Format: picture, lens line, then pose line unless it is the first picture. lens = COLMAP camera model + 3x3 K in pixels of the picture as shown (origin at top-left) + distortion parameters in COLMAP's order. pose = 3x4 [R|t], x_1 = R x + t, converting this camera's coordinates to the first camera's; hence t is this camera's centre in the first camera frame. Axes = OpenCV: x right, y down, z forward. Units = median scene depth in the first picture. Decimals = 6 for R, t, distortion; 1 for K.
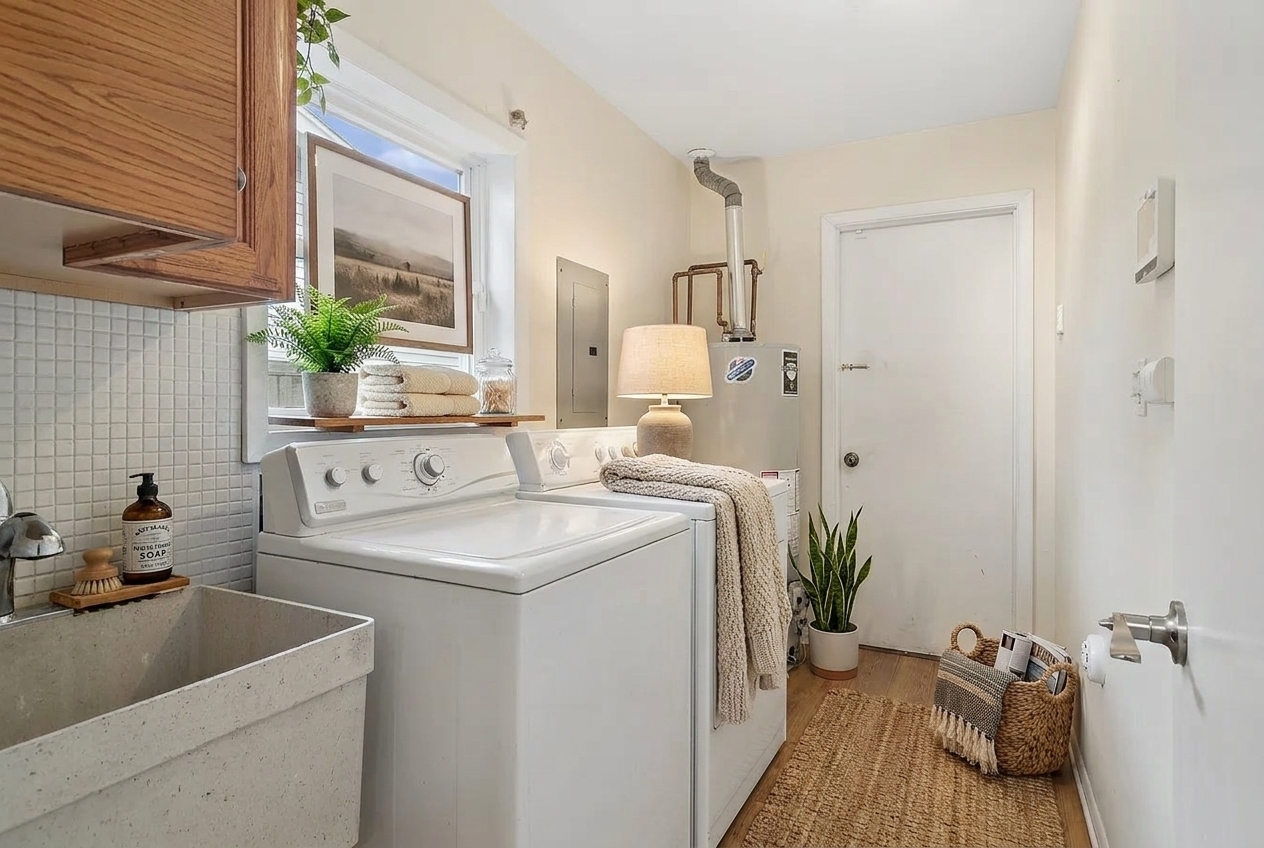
lens RADIAL K [[697.9, 0, 630.3], [0, 697.9, 419.9], [0, 0, 1]] dist [0.052049, 0.001838]
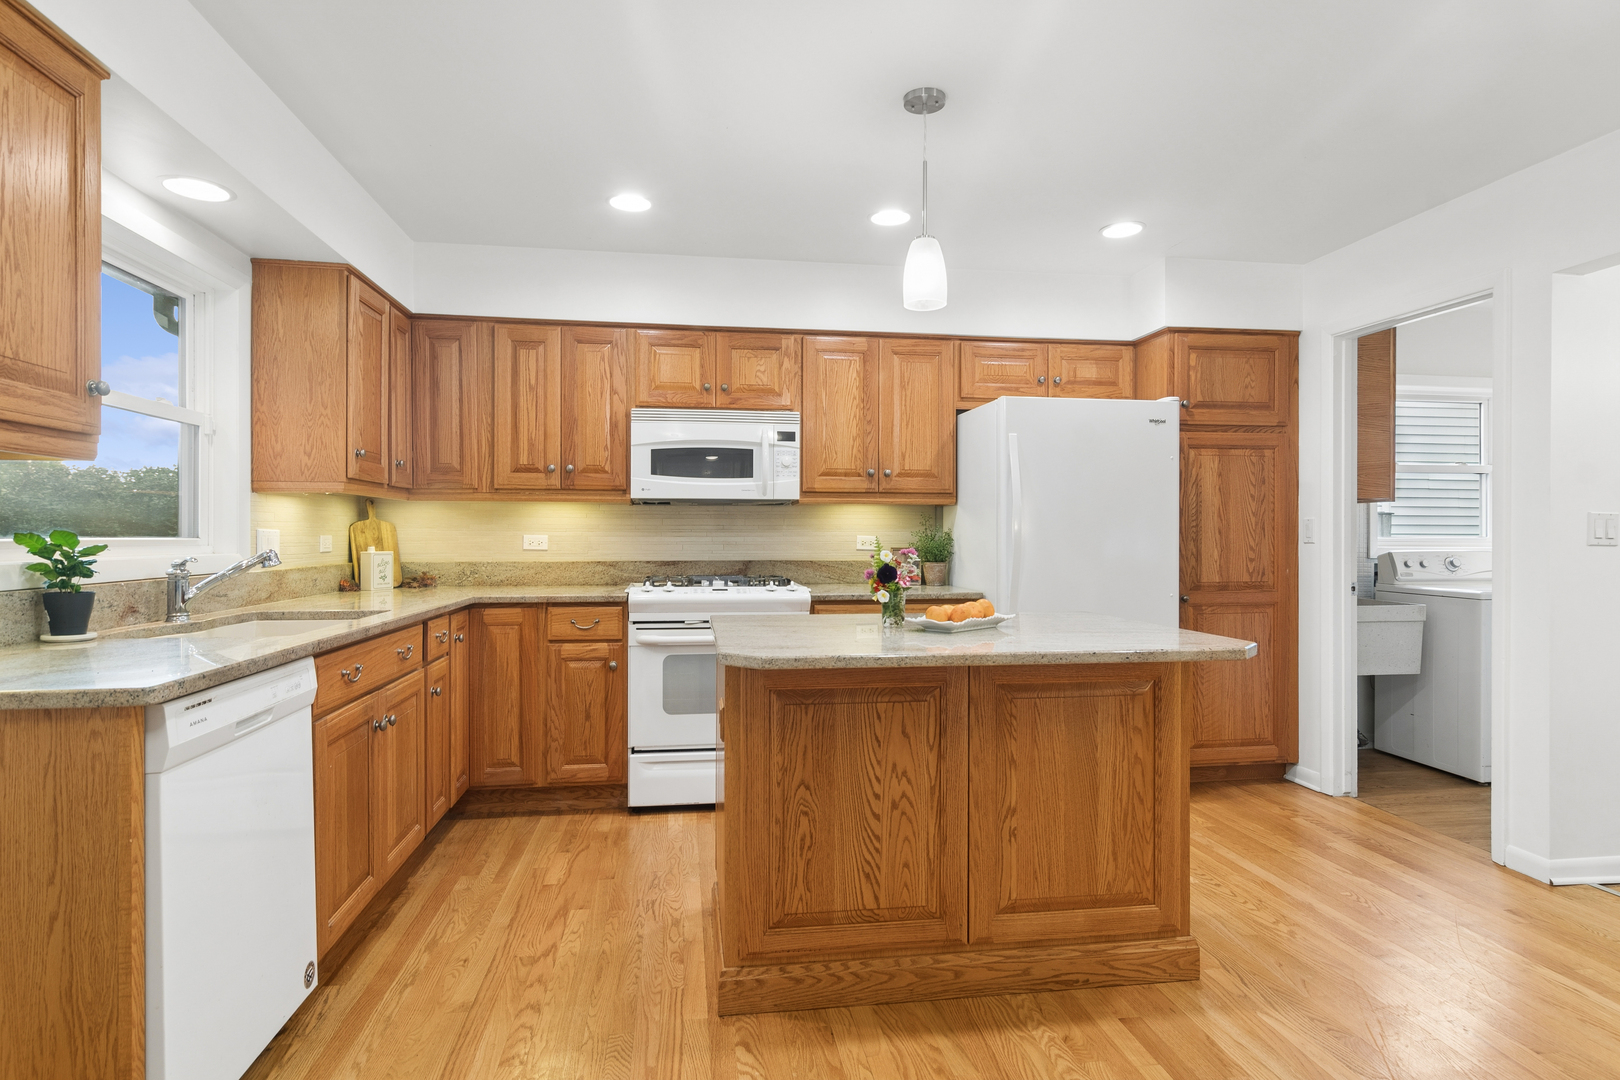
lens RADIAL K [[856.0, 0, 814.5], [0, 856.0, 543.3], [0, 0, 1]] dist [0.003118, -0.000657]
pose [[0.576124, 0.013378, -0.817253, 0.920422], [-0.007357, 0.999910, 0.011181, -0.014879], [0.817329, -0.000429, 0.576171, -2.662714]]
